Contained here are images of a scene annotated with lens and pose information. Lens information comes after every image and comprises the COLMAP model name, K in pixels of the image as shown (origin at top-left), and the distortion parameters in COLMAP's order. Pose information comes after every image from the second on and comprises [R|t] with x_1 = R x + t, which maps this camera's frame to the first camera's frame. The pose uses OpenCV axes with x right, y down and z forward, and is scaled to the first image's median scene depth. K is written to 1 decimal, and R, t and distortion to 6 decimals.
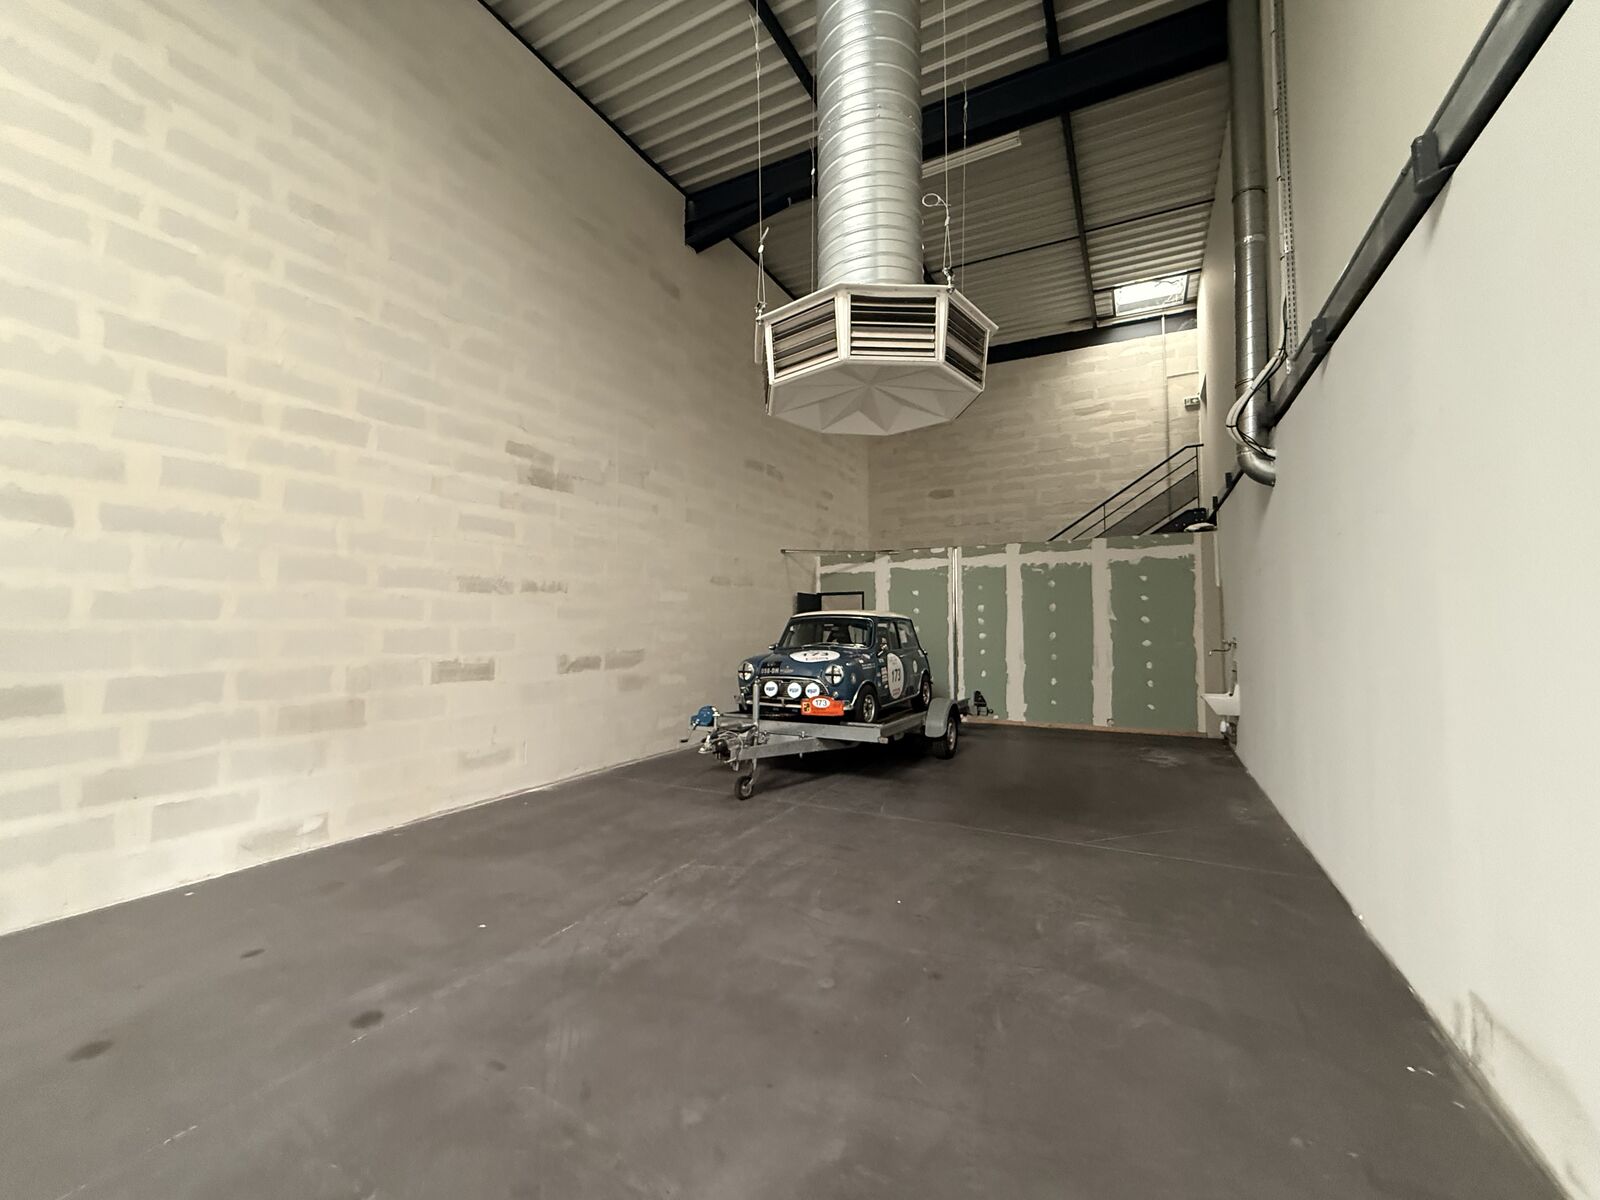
lens RADIAL K [[637.7, 0, 803.7], [0, 637.7, 598.1], [0, 0, 1]] dist [0.000710, 0.000401]
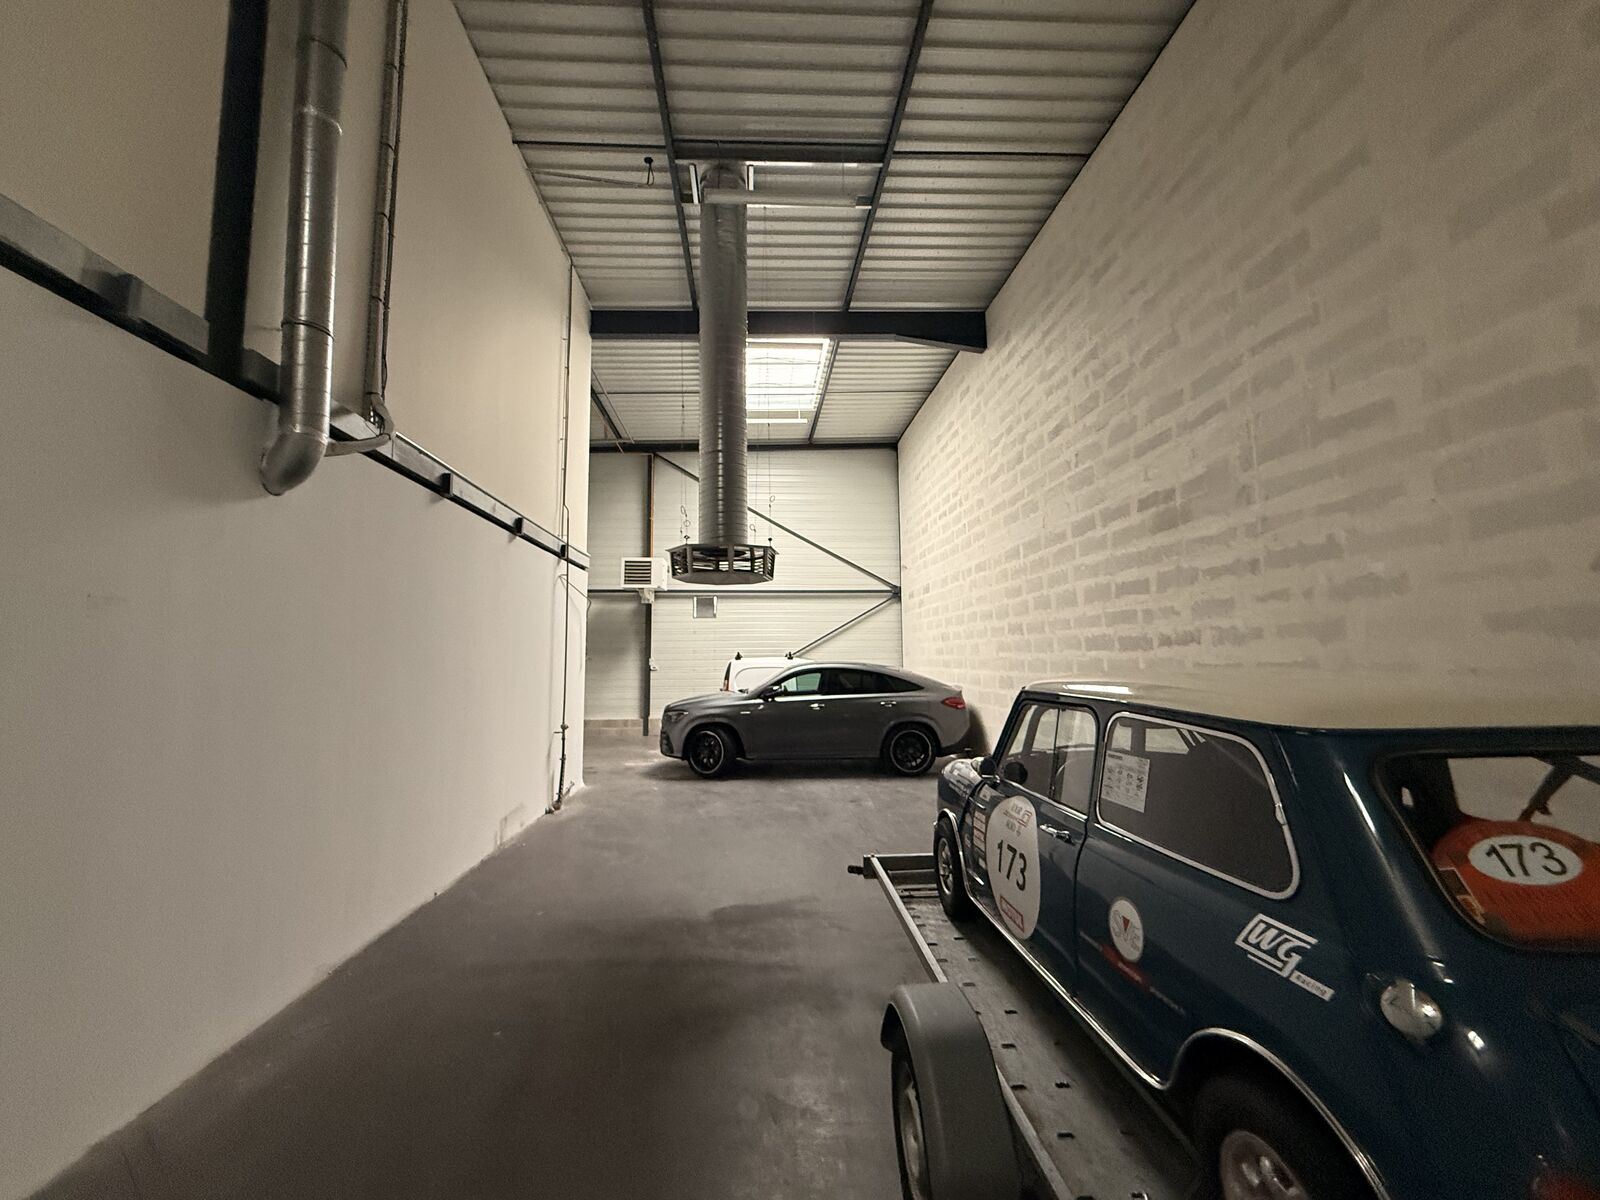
lens RADIAL K [[637.7, 0, 793.5], [0, 637.7, 600.3], [0, 0, 1]] dist [0.000710, 0.000401]
pose [[-0.860179, -0.034701, -0.508811, 0.513134], [0.035141, 0.991278, -0.127013, 0.023070], [0.508781, -0.127134, -0.851457, 1.516221]]
